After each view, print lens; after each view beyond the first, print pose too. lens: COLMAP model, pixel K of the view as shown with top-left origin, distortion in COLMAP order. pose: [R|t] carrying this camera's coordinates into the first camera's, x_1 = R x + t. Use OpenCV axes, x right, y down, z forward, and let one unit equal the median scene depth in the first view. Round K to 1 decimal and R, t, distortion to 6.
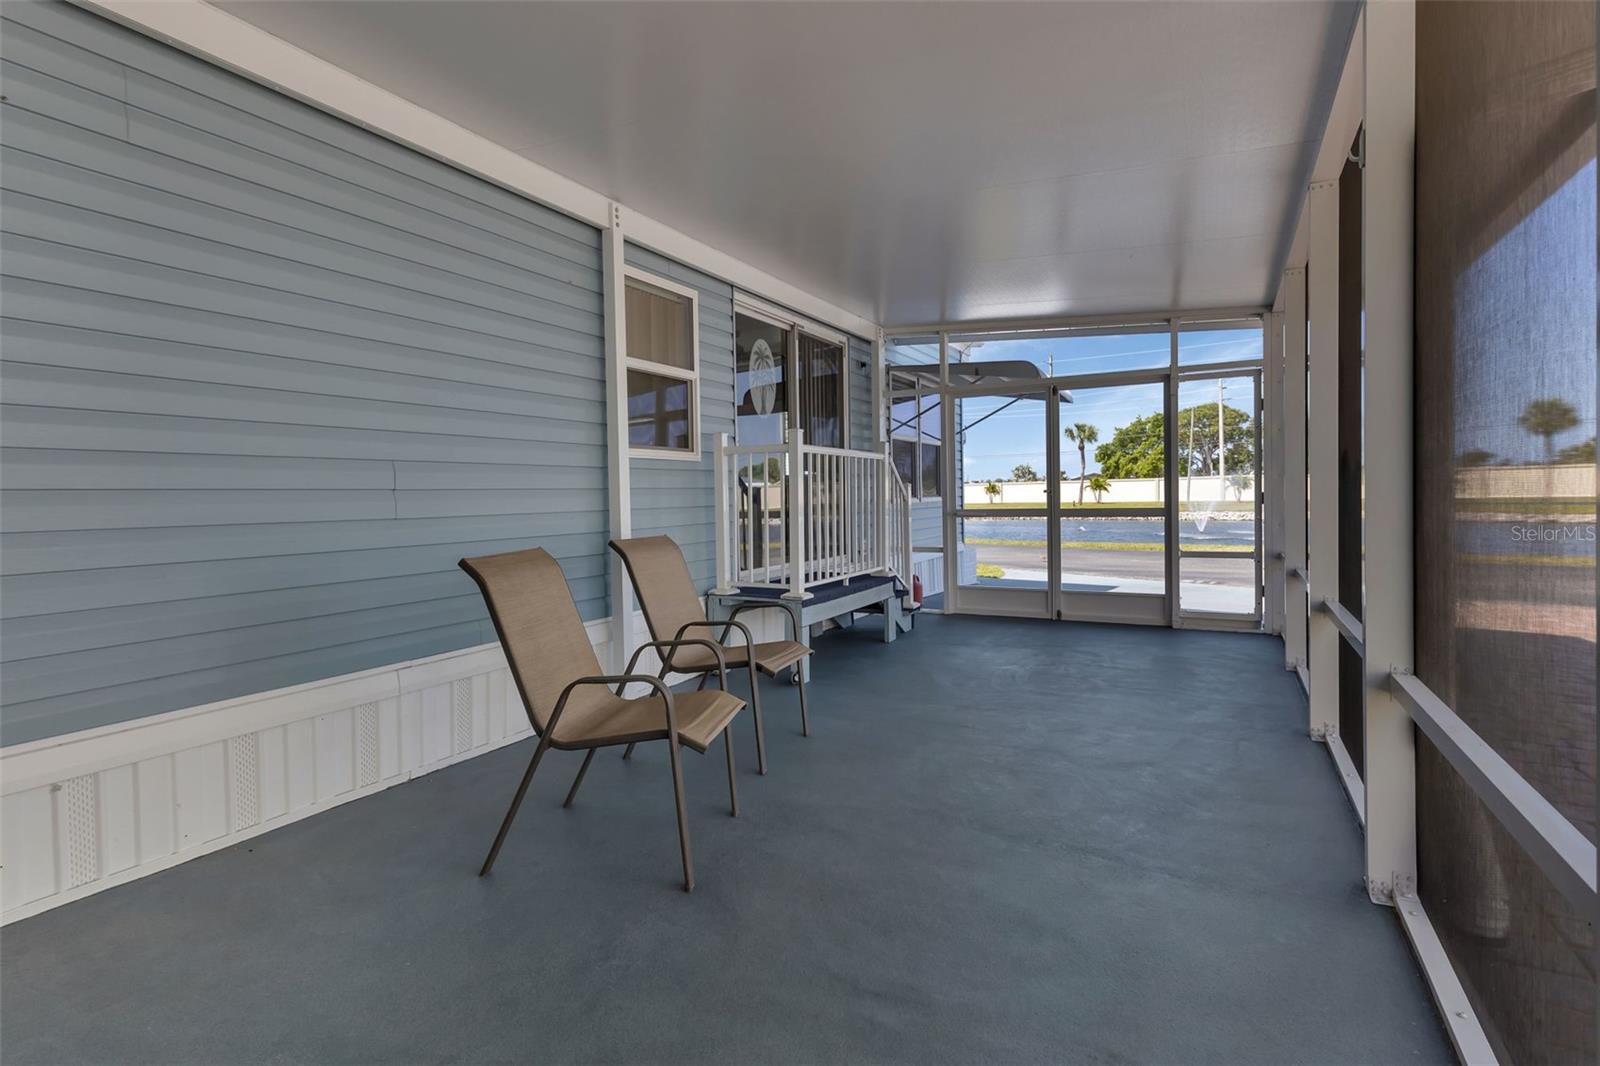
lens RADIAL K [[738.4, 0, 799.4], [0, 738.4, 525.2], [0, 0, 1]] dist [0.010436, -0.000512]
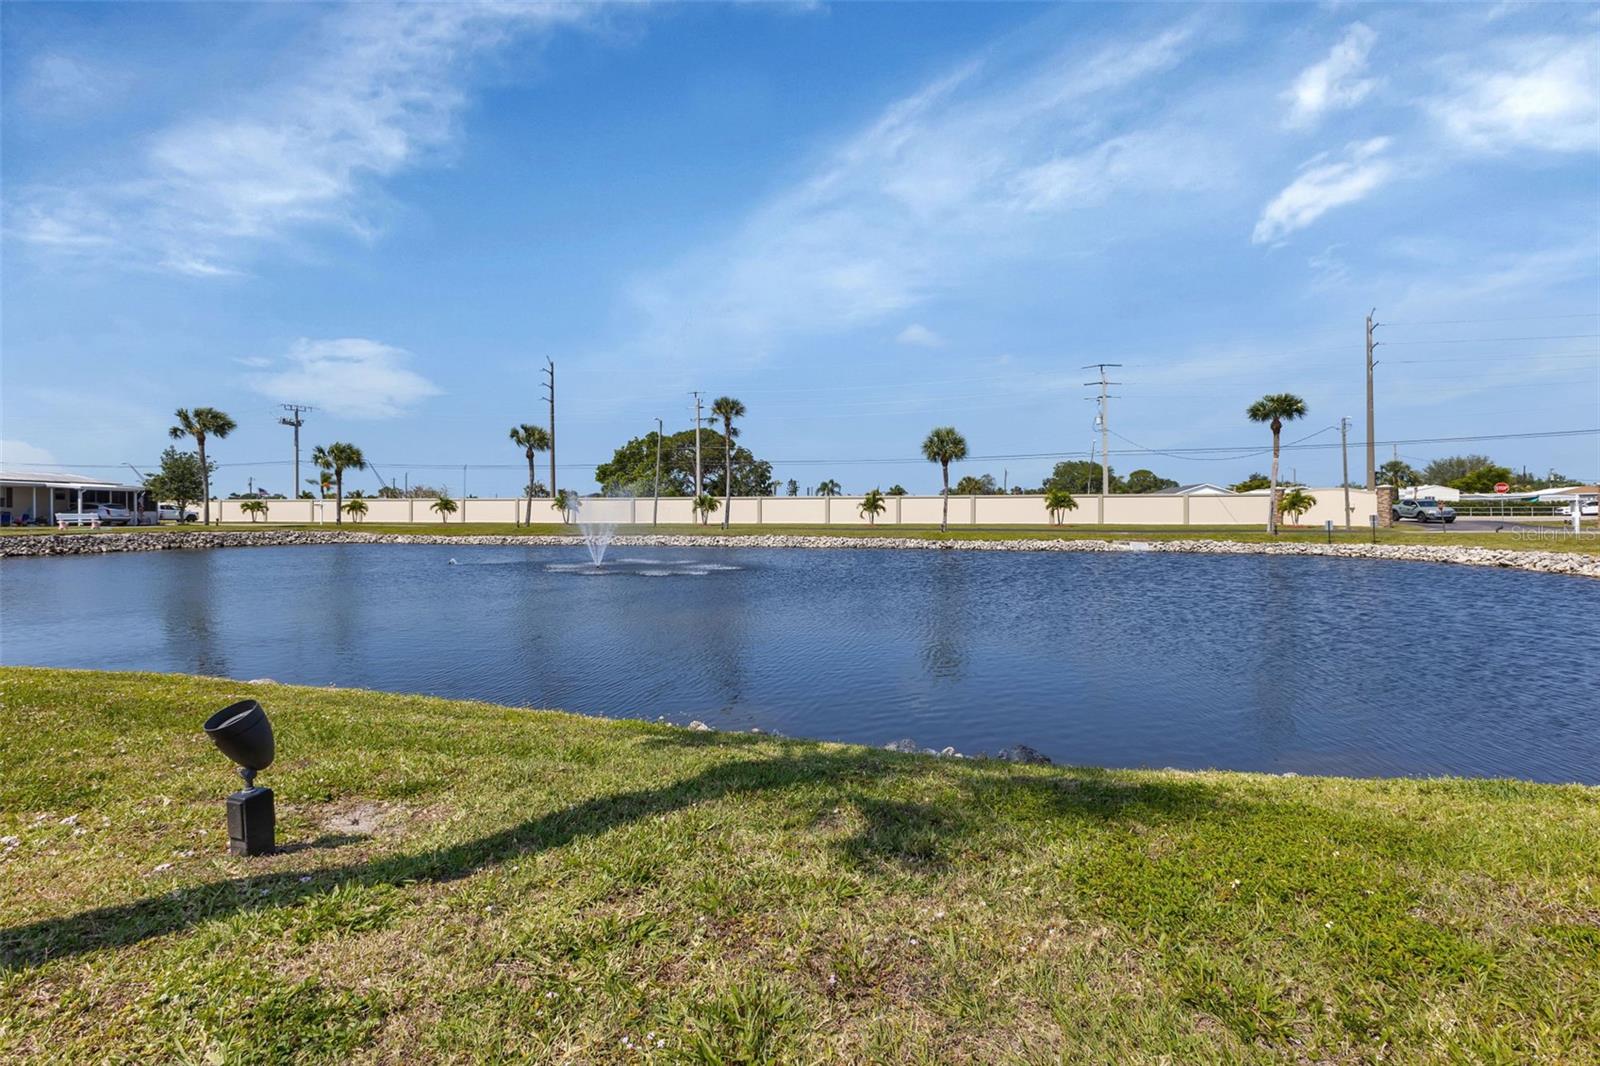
lens RADIAL K [[738.4, 0, 799.2], [0, 738.4, 527.8], [0, 0, 1]] dist [0.010436, -0.000512]
pose [[0.819278, 0.009025, 0.573325, 1.878723], [0.005323, 0.999713, -0.023343, -0.064815], [-0.573371, 0.022177, 0.818995, 2.054209]]
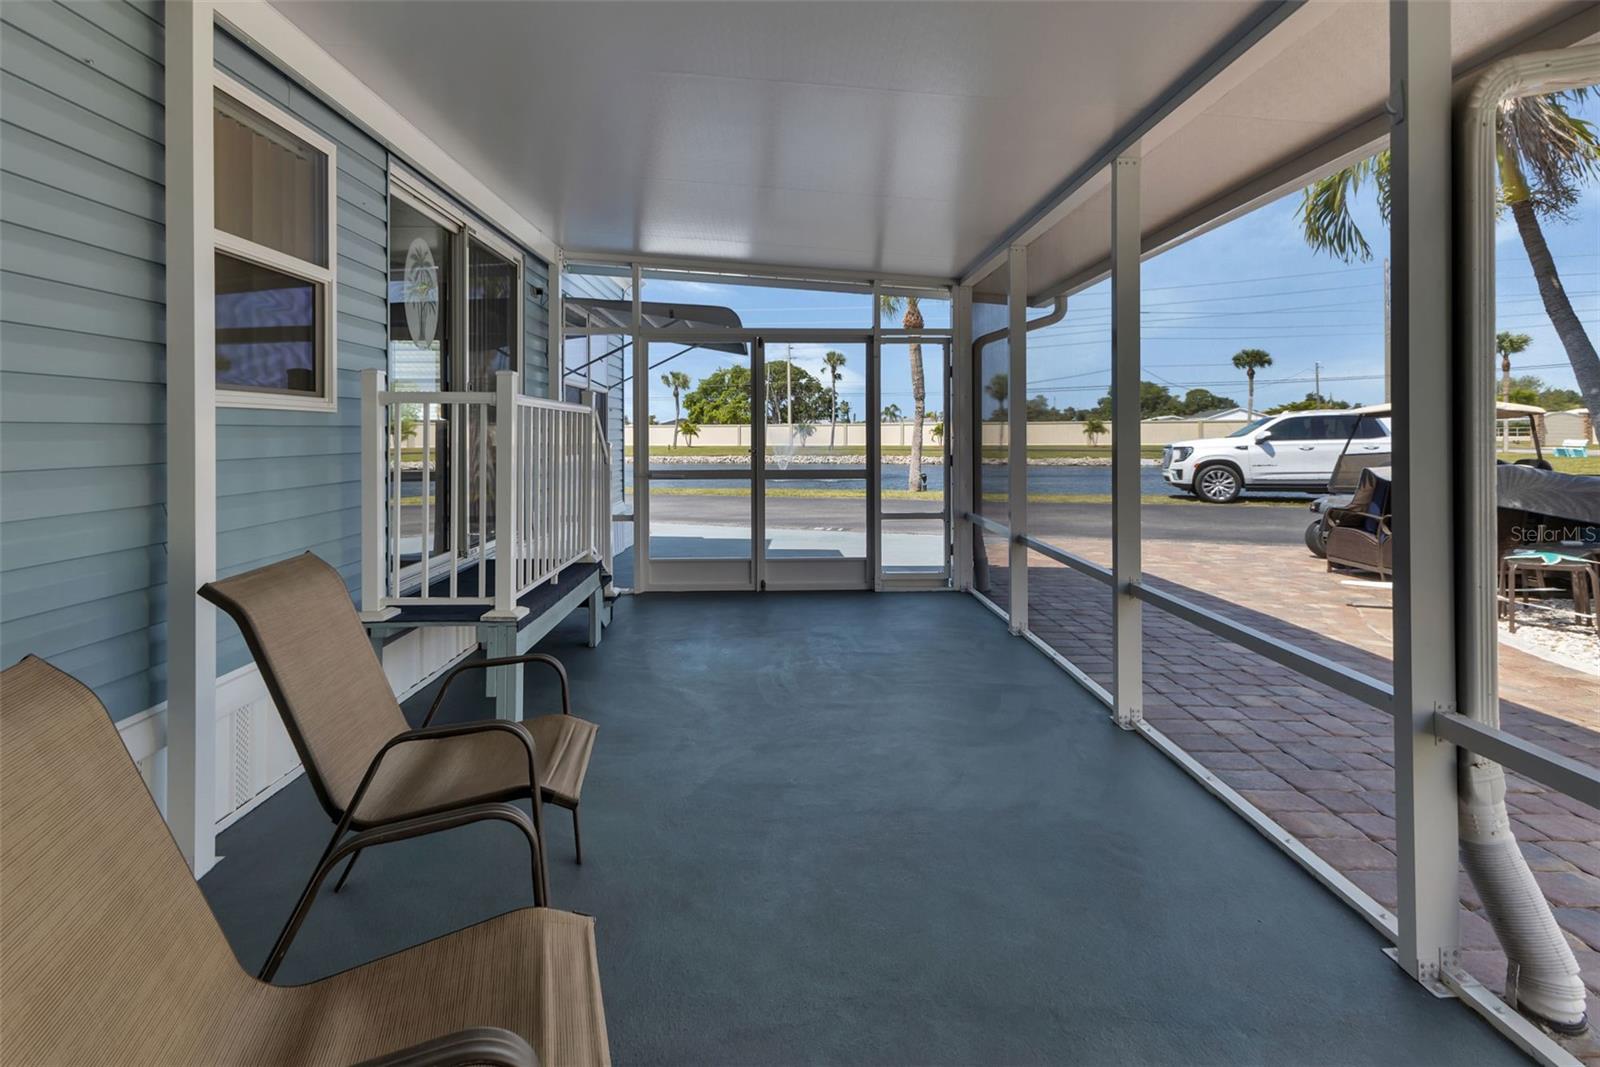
lens RADIAL K [[738.4, 0, 790.8], [0, 738.4, 438.4], [0, 0, 1]] dist [0.010436, -0.000512]
pose [[0.862387, 0.011970, 0.506109, -0.091403], [0.007686, 0.999296, -0.036732, -0.029303], [-0.506192, 0.035567, 0.861687, 0.197345]]
